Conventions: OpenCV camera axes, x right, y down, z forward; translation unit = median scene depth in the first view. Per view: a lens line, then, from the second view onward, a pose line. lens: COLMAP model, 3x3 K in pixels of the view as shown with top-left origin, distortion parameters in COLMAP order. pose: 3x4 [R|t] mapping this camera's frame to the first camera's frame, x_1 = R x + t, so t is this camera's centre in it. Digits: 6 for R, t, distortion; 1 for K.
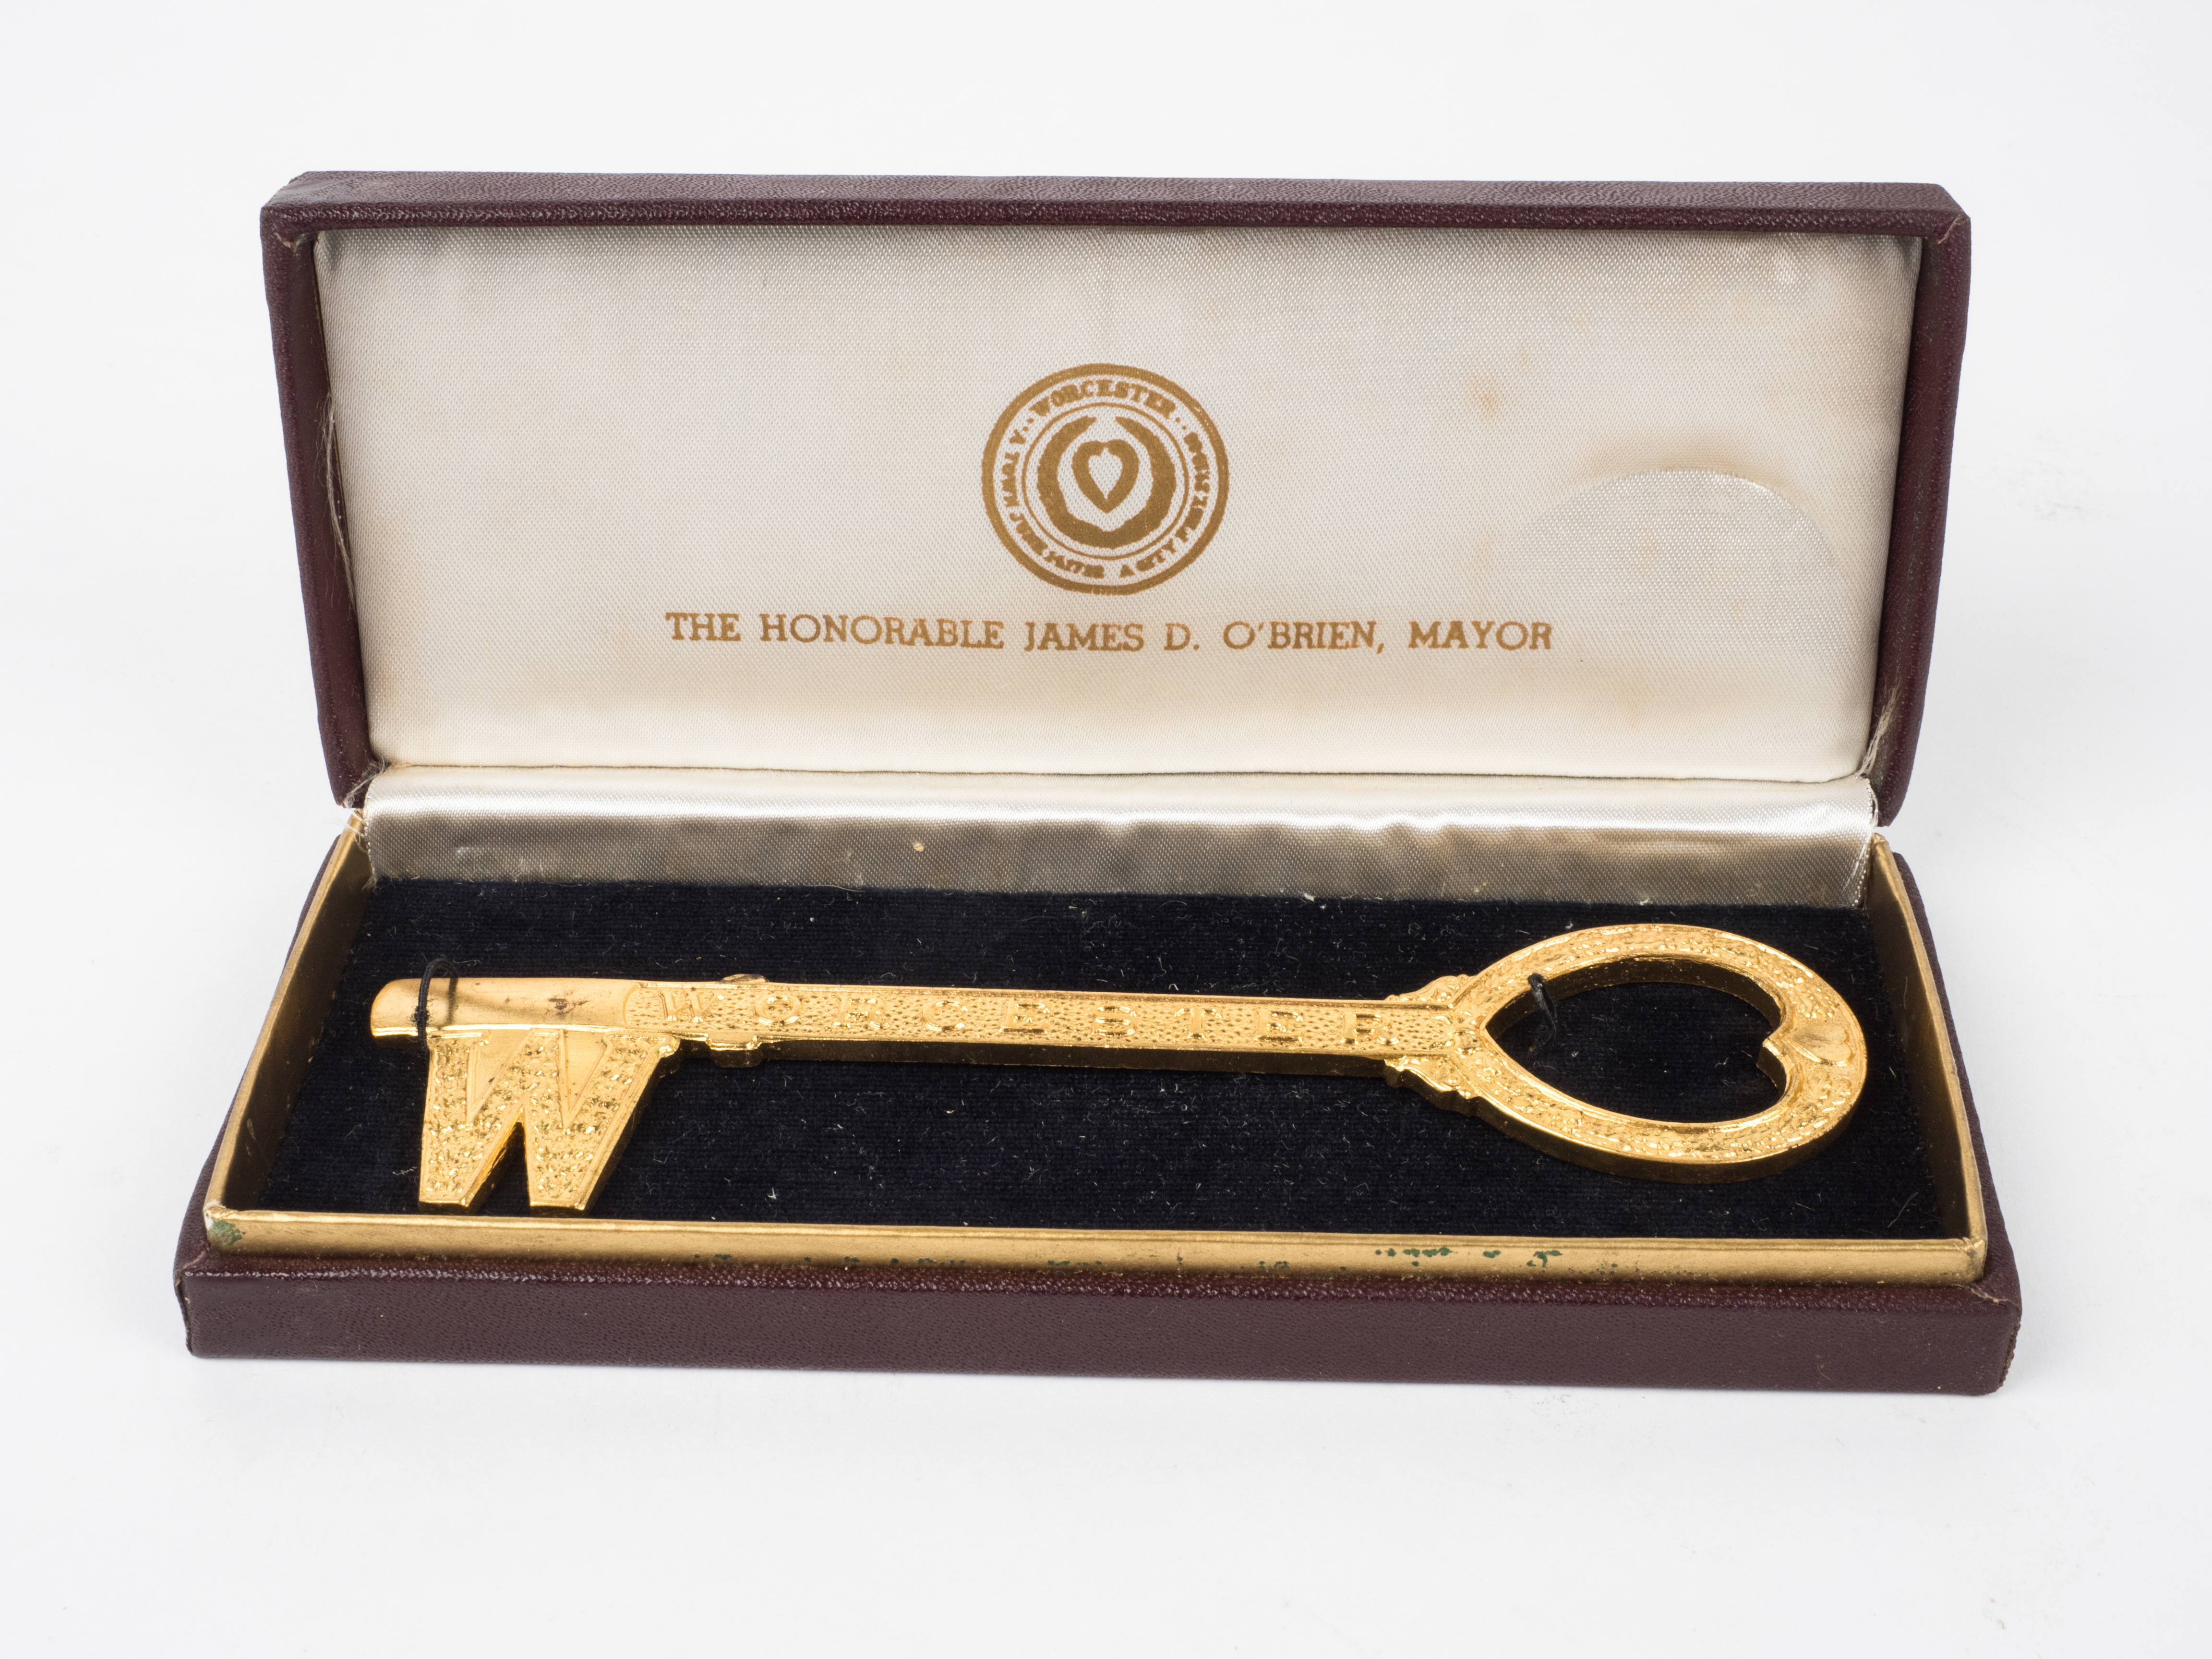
lens RADIAL K [[3126.9, 0, 1132.4], [0, 3126.9, 799.0], [0, 0, 1]] dist [0.012377, 0.000000]
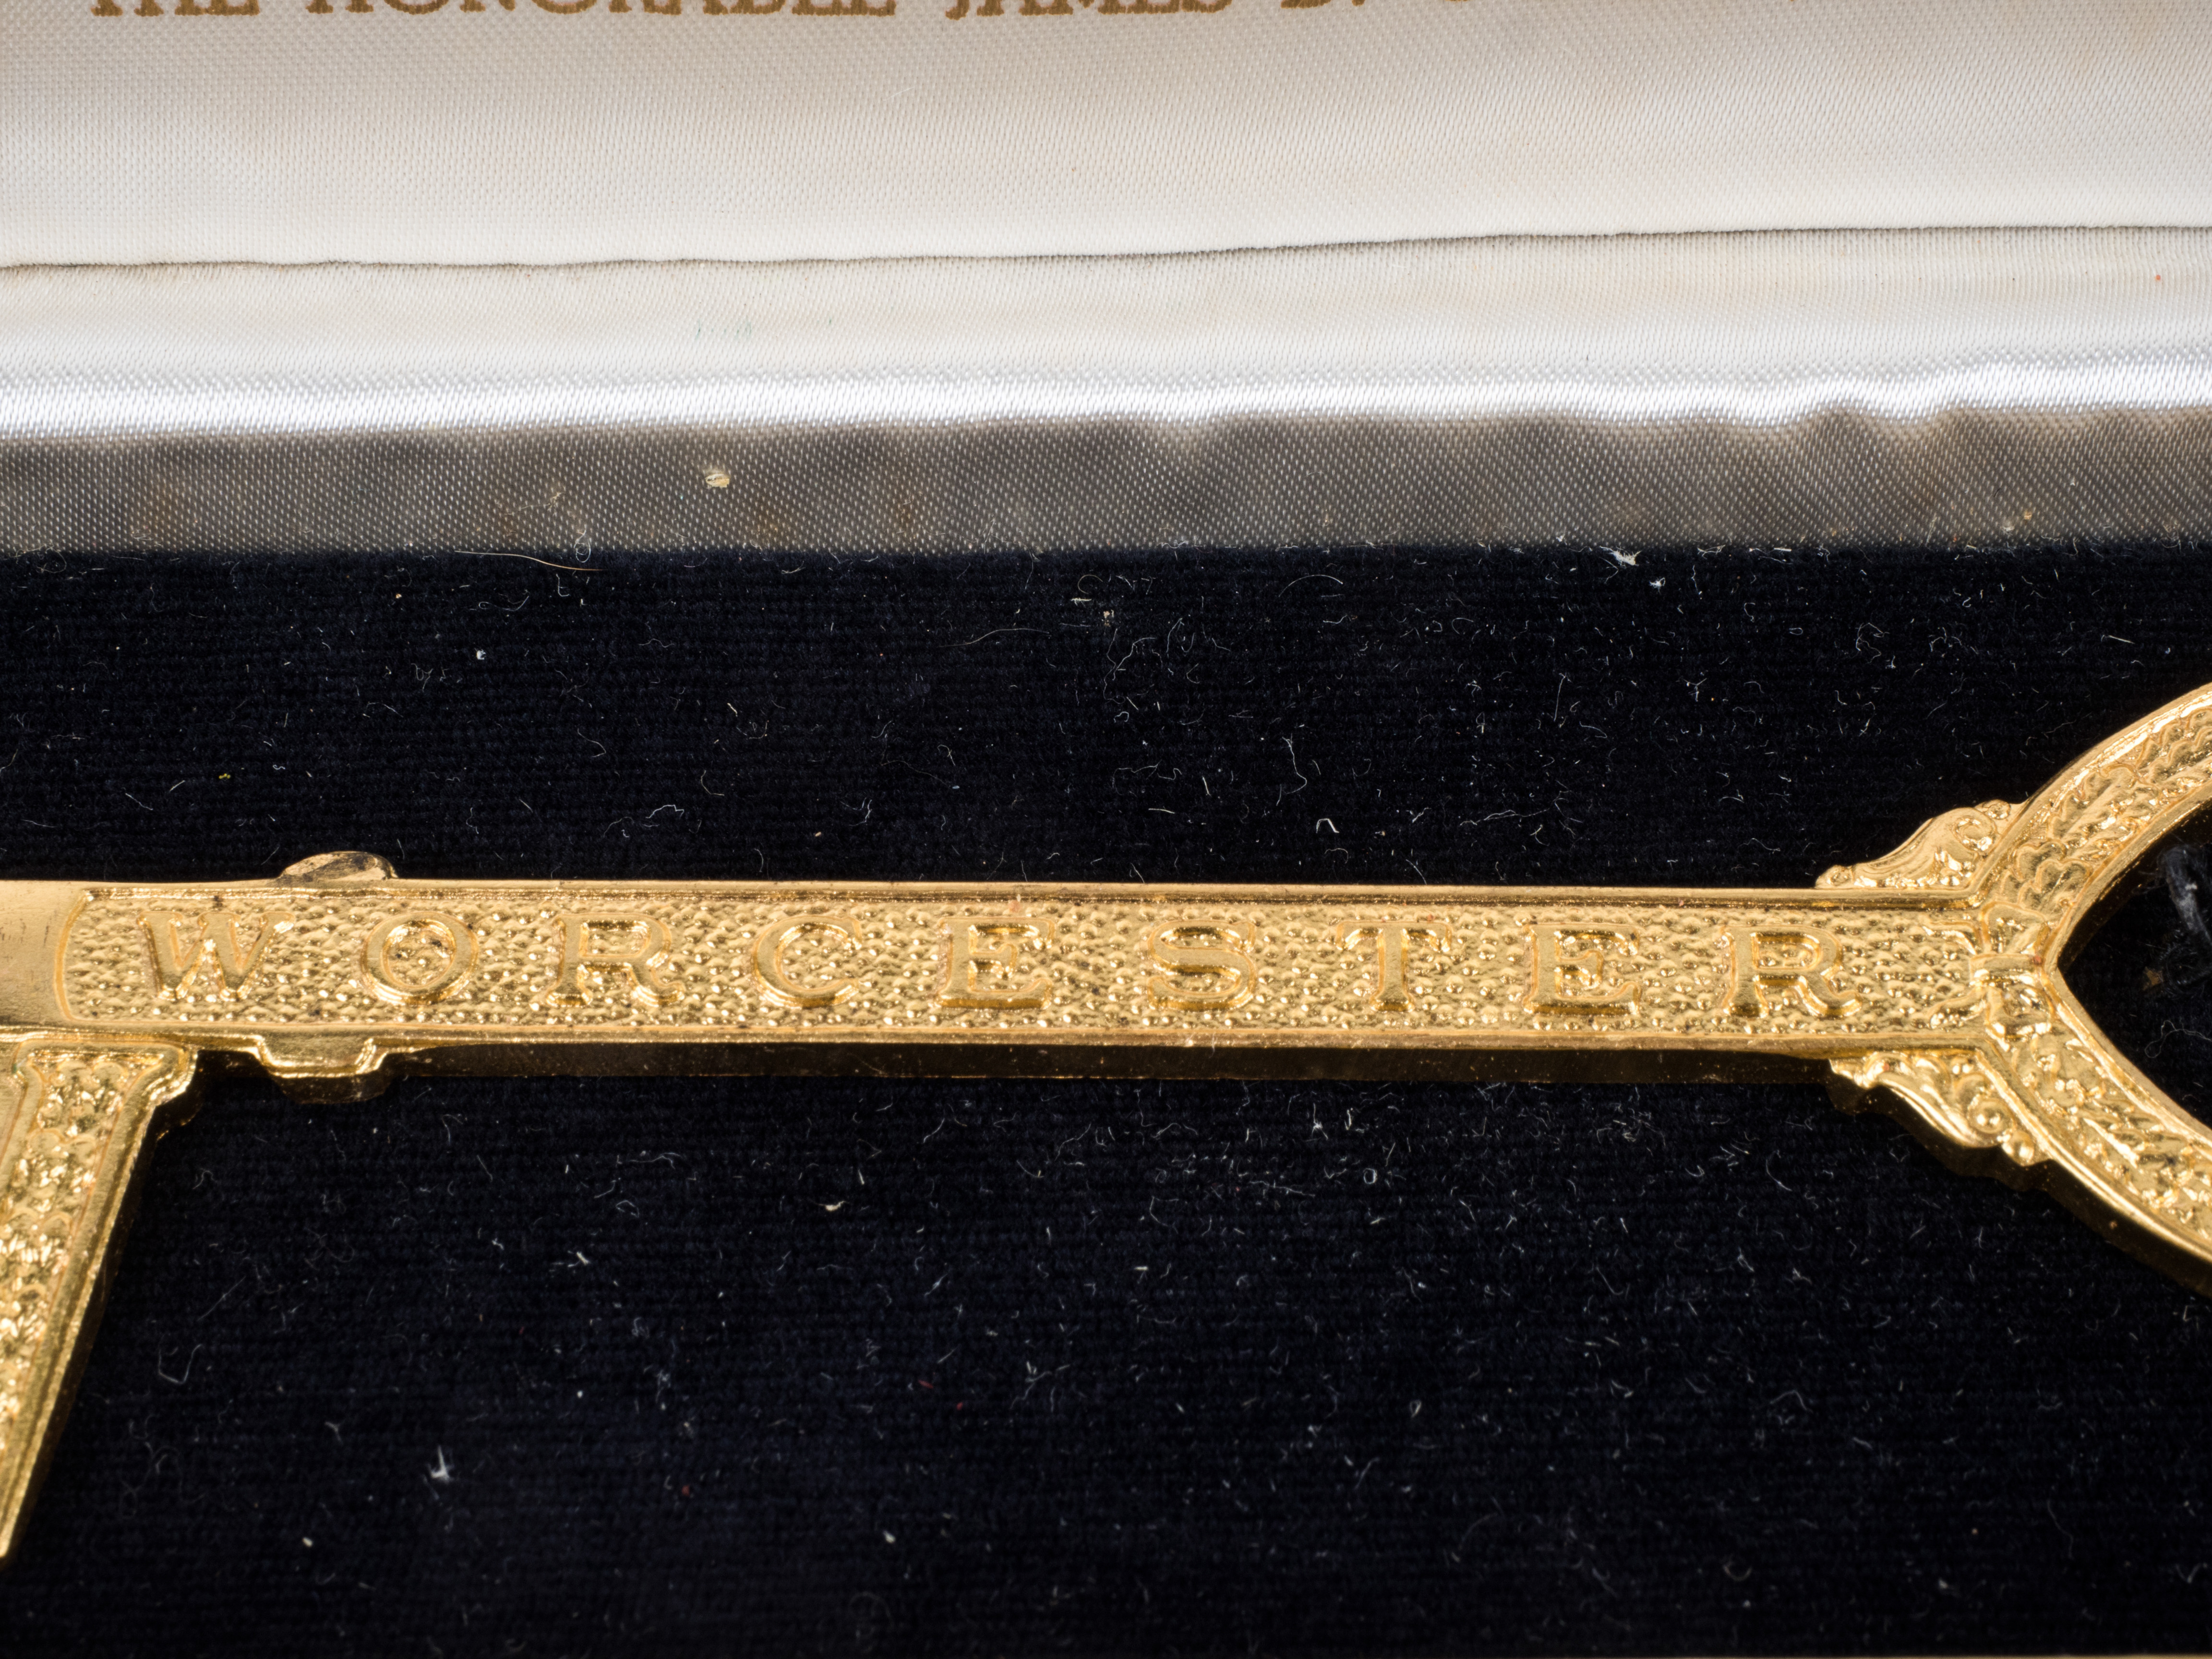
lens RADIAL K [[5171.2, 0, 1184.2], [0, 5171.2, 729.1], [0, 0, 1]] dist [0.018455, 0.000000]
pose [[0.999036, -0.034387, 0.027276, -0.025438], [0.023044, 0.939843, 0.340827, -0.195764], [-0.037355, -0.339870, 0.939730, 0.325127]]
